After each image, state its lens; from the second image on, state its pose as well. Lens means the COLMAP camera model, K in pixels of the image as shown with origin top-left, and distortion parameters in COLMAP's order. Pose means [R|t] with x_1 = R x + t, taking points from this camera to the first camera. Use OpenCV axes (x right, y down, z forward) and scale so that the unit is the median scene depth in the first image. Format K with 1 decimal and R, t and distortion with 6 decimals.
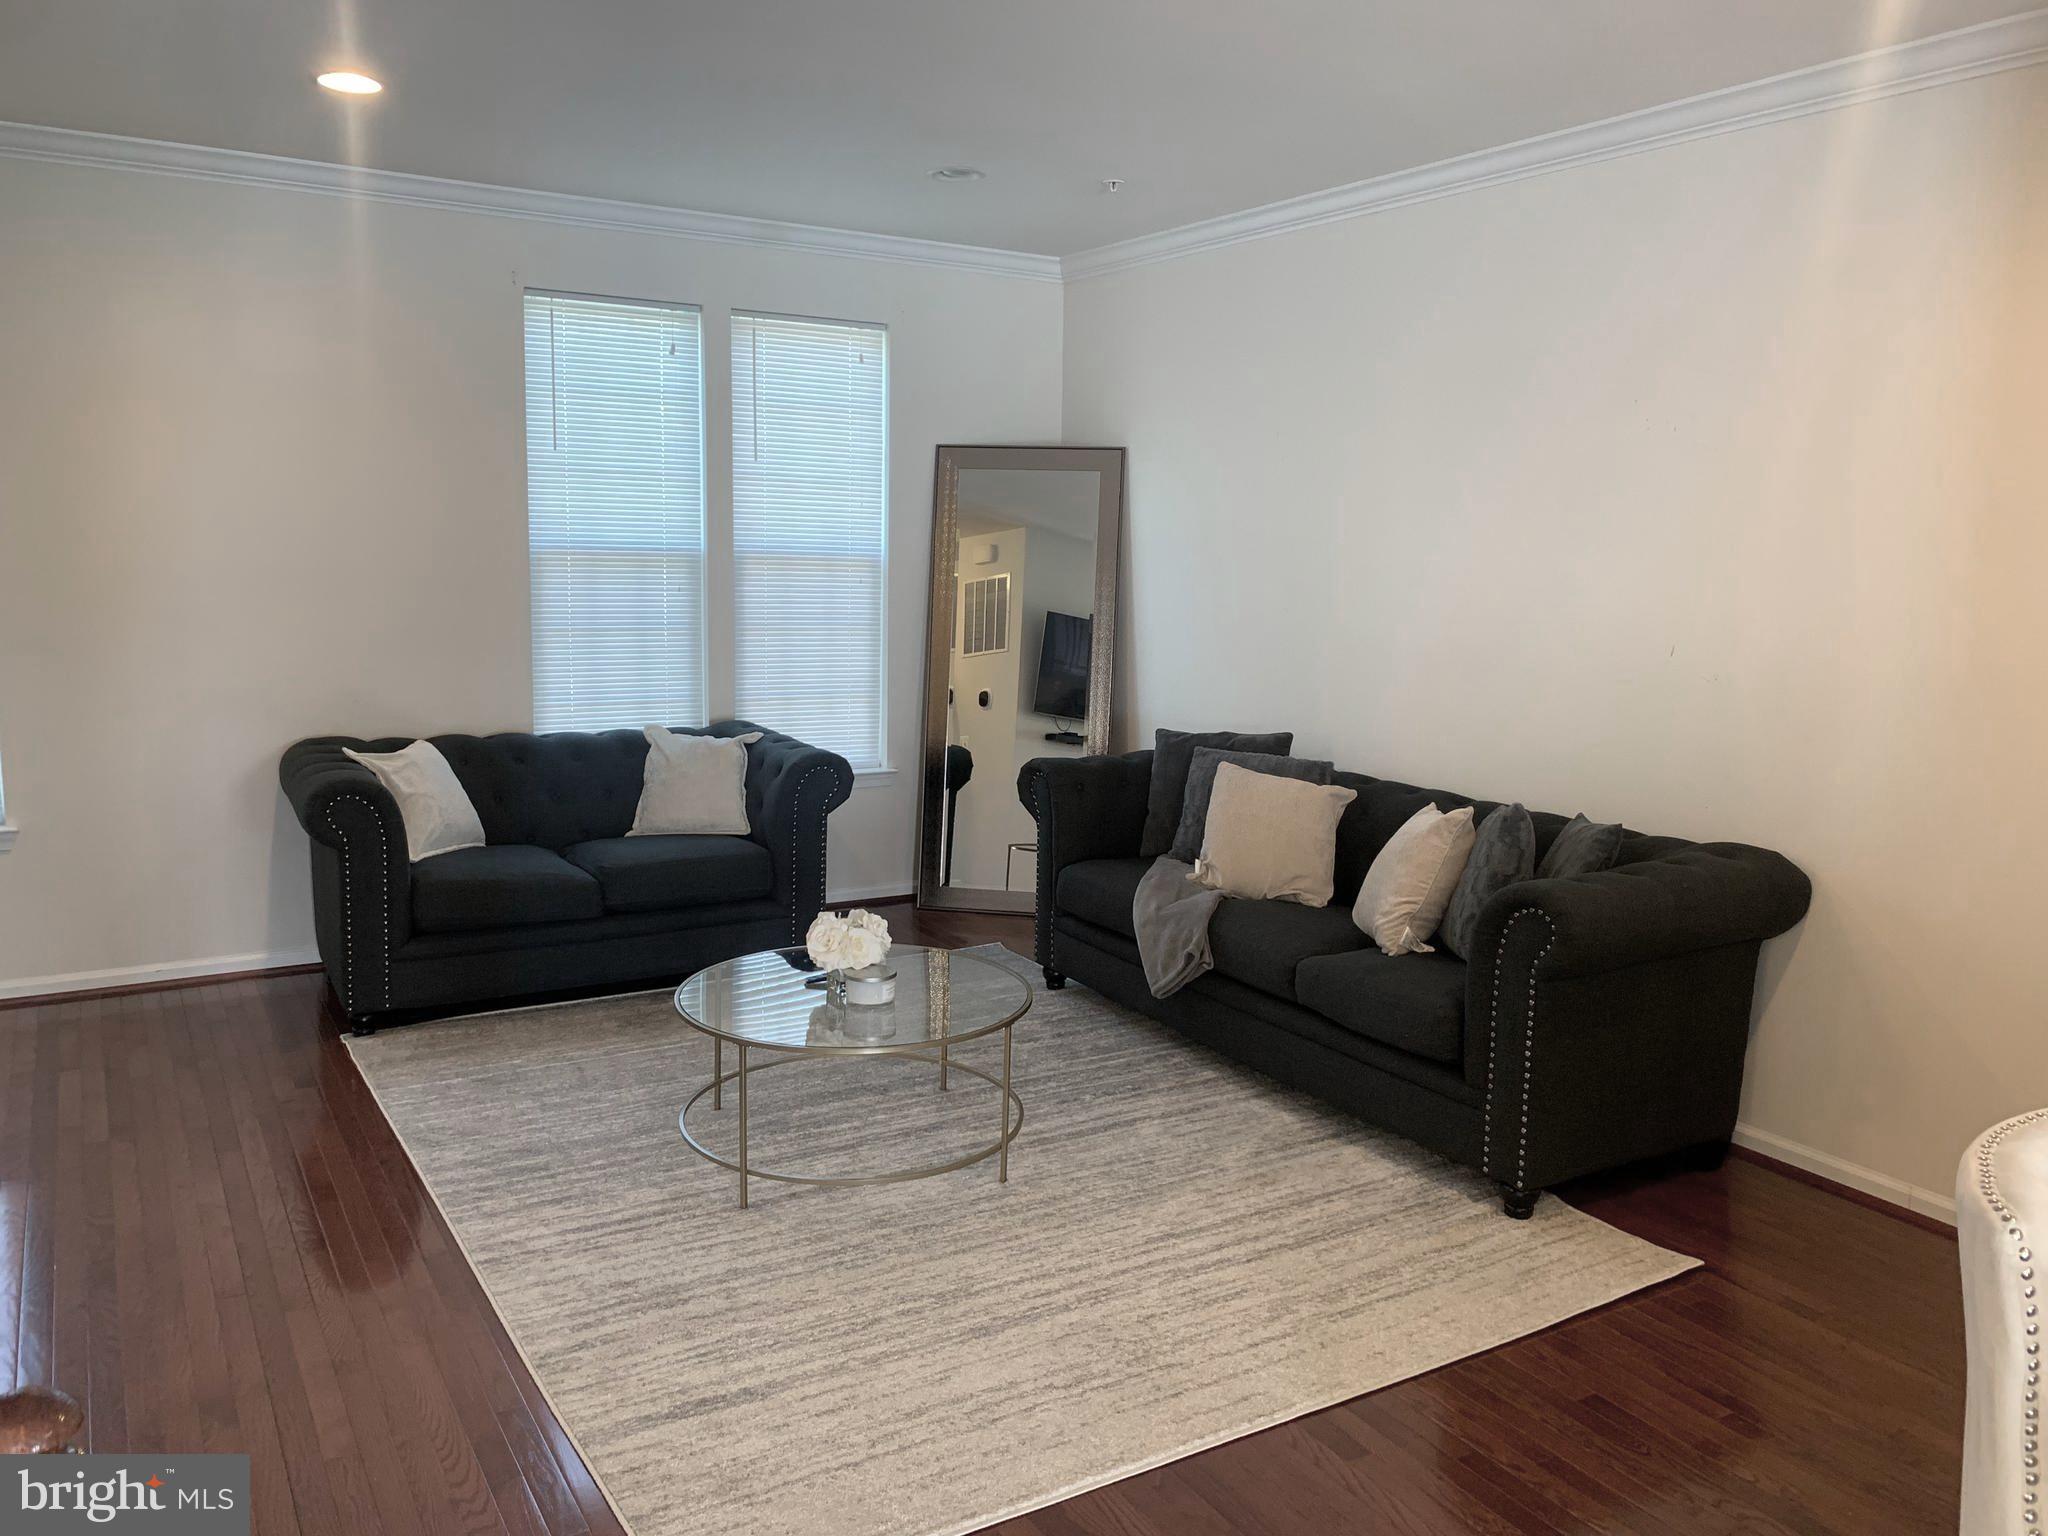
lens RADIAL K [[1561.9, 0, 1024.0], [0, 1561.9, 768.0], [0, 0, 1]] dist [0.098281, -0.000315]
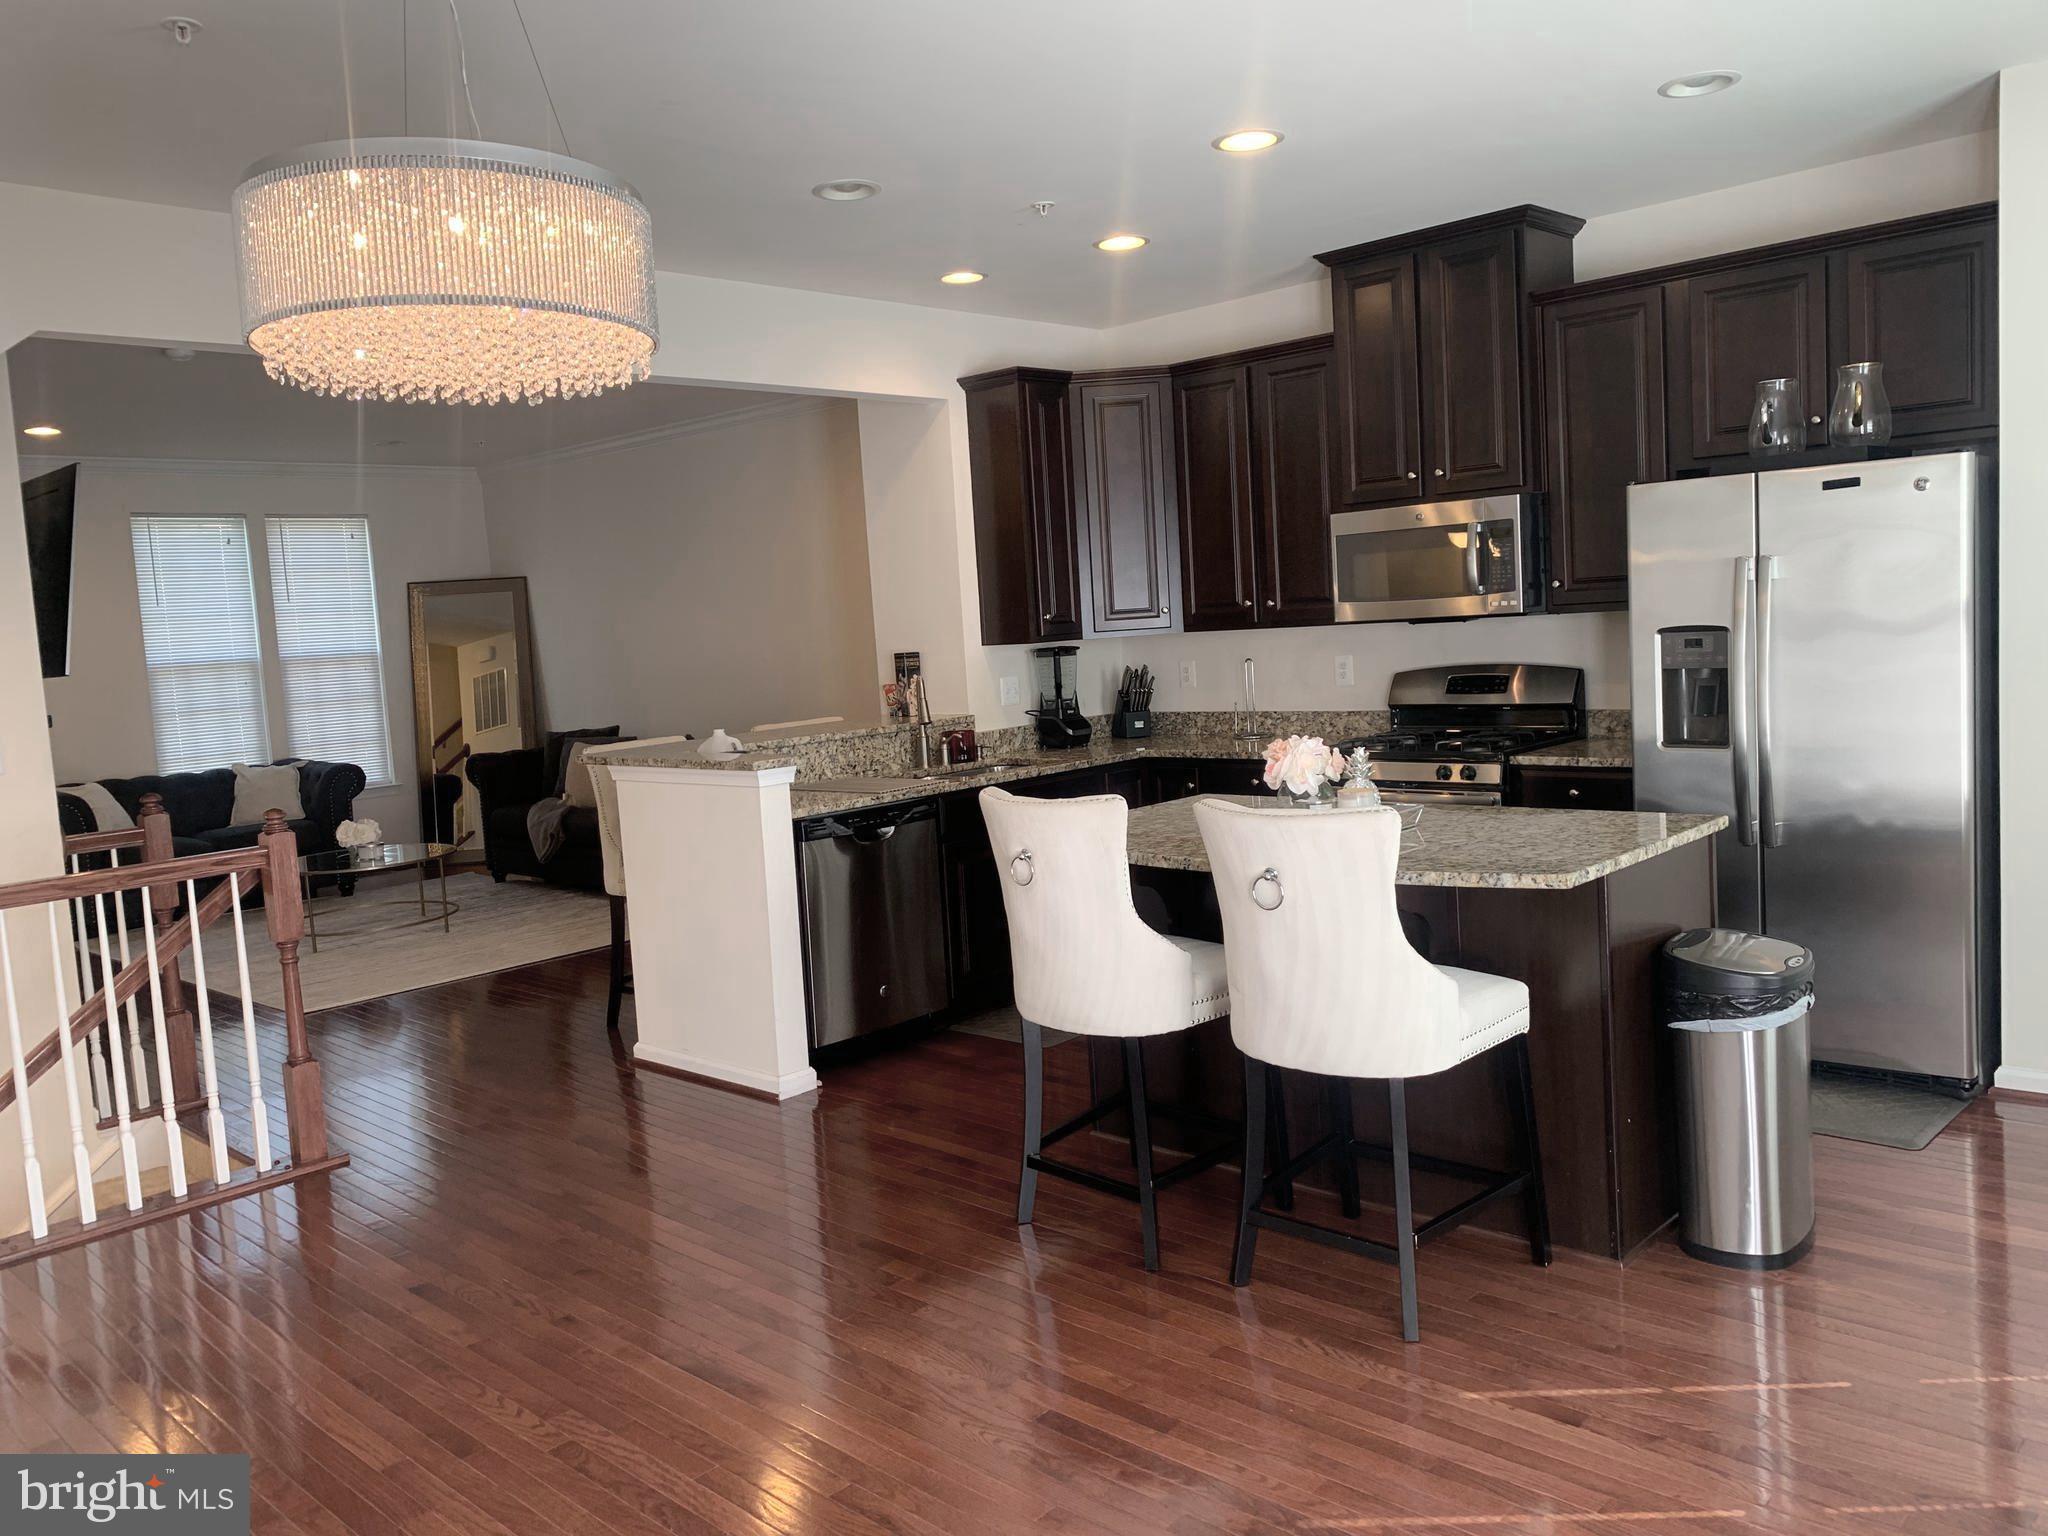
lens RADIAL K [[1554.7, 0, 1024.1], [0, 1554.7, 738.0], [0, 0, 1]] dist [-0.004923, -0.001838]
pose [[0.960241, -0.106556, 0.258036, 0.143653], [0.125821, 0.990280, -0.059288, 0.147320], [-0.249210, 0.089397, 0.964314, -0.798546]]
